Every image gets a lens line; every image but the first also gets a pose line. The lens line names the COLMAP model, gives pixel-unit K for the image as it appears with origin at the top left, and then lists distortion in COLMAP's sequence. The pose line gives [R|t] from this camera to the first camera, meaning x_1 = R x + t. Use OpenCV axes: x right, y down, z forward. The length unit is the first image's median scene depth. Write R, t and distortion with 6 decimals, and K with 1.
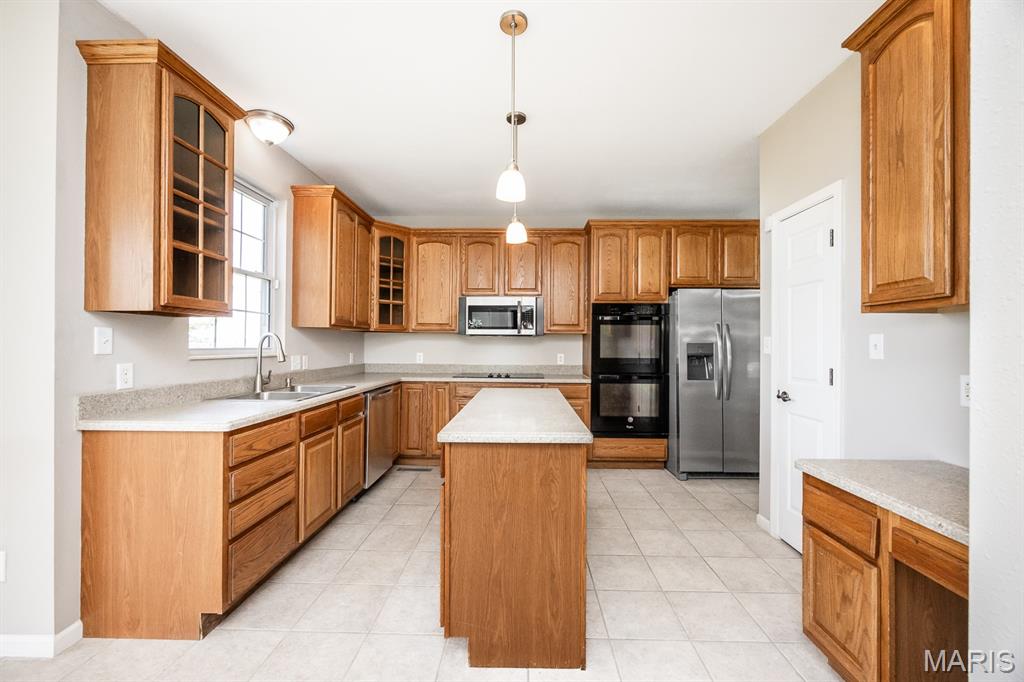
lens RADIAL K [[410.6, 0, 499.4], [0, 410.6, 340.2], [0, 0, 1]] dist [-0.001674, -0.000173]
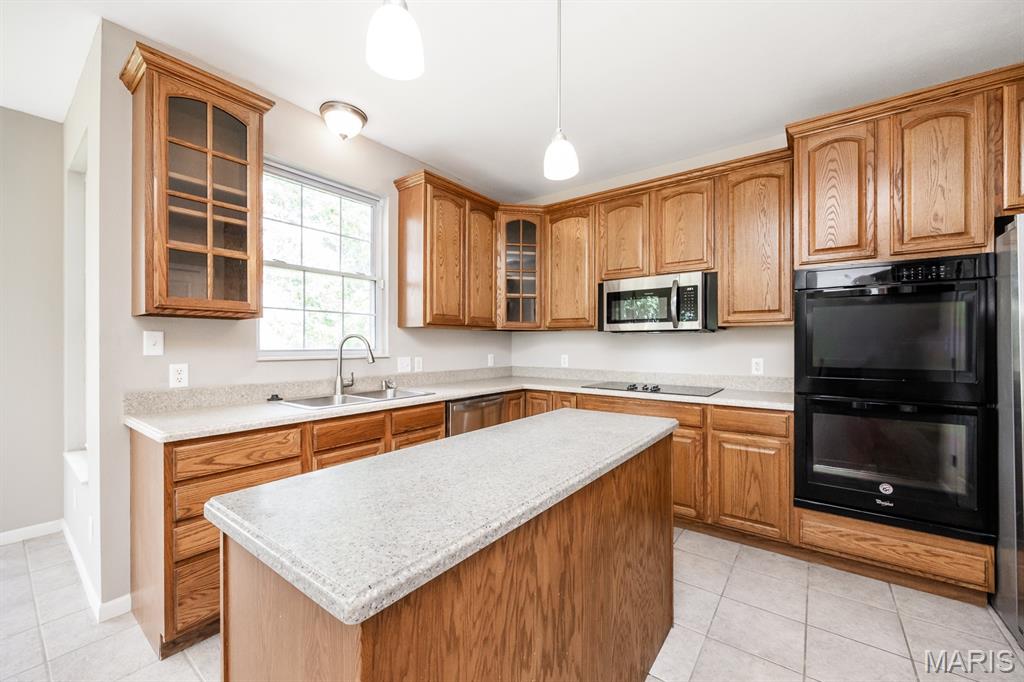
lens RADIAL K [[403.7, 0, 512.0], [0, 403.7, 341.0], [0, 0, 1]] dist [-0.000034, 0.000103]
pose [[0.828683, -0.011238, -0.559605, 0.319714], [0.011380, 0.999930, -0.003229, 0.007920], [0.559602, -0.003693, 0.828753, 0.475478]]
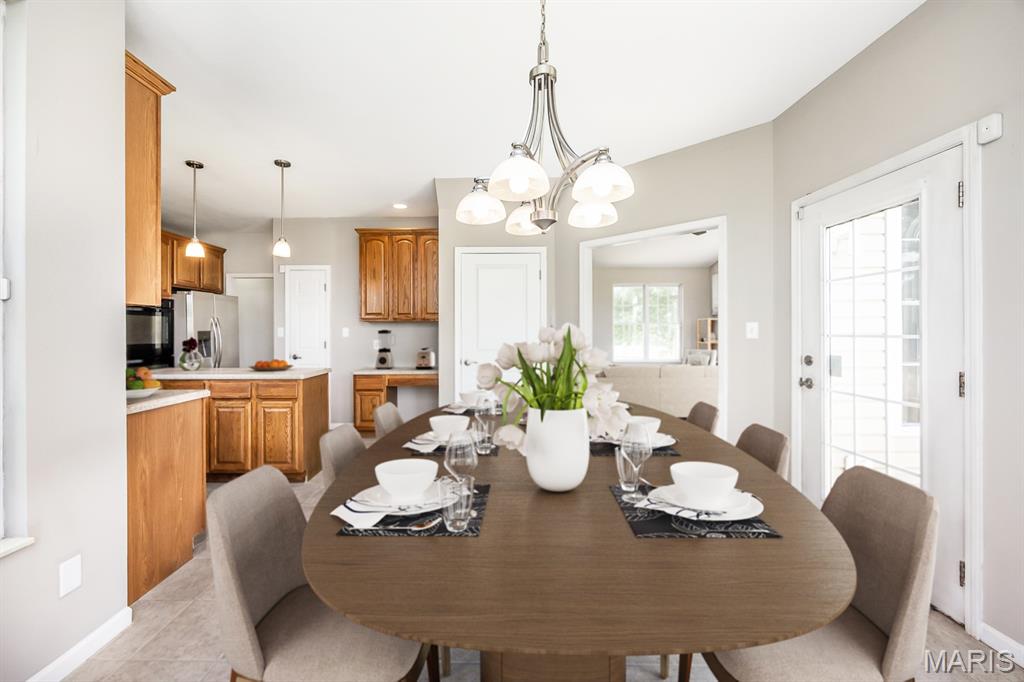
lens RADIAL K [[410.6, 0, 499.4], [0, 410.6, 340.2], [0, 0, 1]] dist [-0.001674, -0.000173]
pose [[-0.038271, -0.027904, 0.998878, -1.364174], [-0.005134, 0.999602, 0.027727, -0.007094], [-0.999254, -0.004067, -0.038399, 0.042805]]
